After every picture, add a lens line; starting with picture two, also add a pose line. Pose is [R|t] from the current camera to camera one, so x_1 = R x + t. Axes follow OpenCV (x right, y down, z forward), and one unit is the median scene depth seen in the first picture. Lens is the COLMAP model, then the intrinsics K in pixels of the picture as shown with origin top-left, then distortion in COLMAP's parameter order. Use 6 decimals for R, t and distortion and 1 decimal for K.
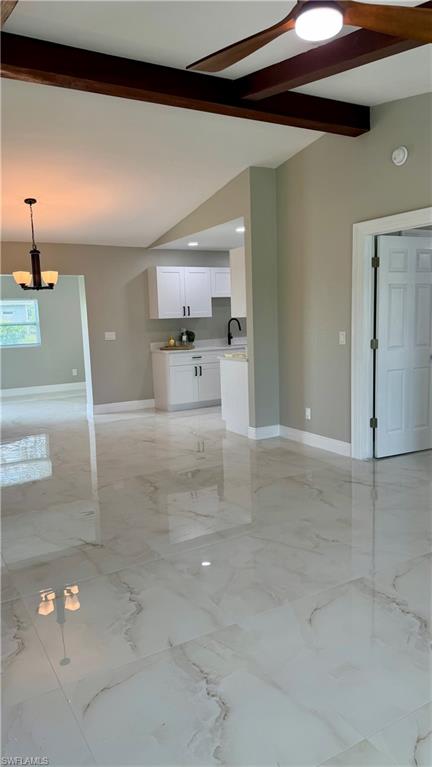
lens RADIAL K [[540.4, 0, 214.5], [0, 540.4, 387.4], [0, 0, 1]] dist [0.119233, -0.146835]
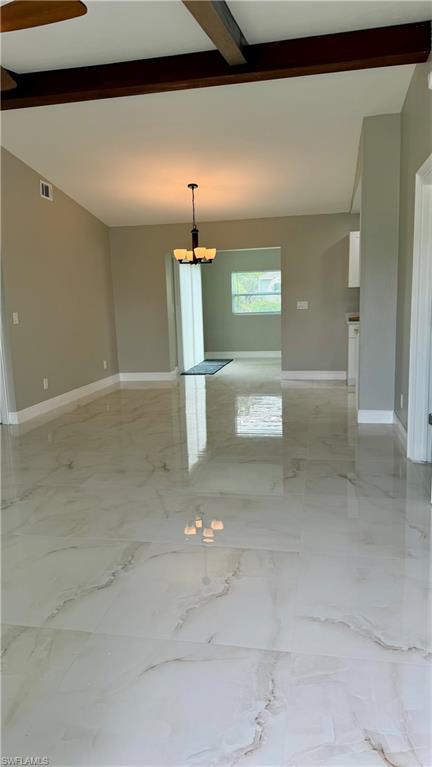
lens RADIAL K [[540.4, 0, 214.5], [0, 540.4, 387.4], [0, 0, 1]] dist [0.119233, -0.146835]
pose [[0.750827, 0.123388, -0.648871, 0.502058], [-0.085153, 0.992280, 0.090158, -0.025295], [0.654987, -0.012439, 0.755538, 0.150578]]
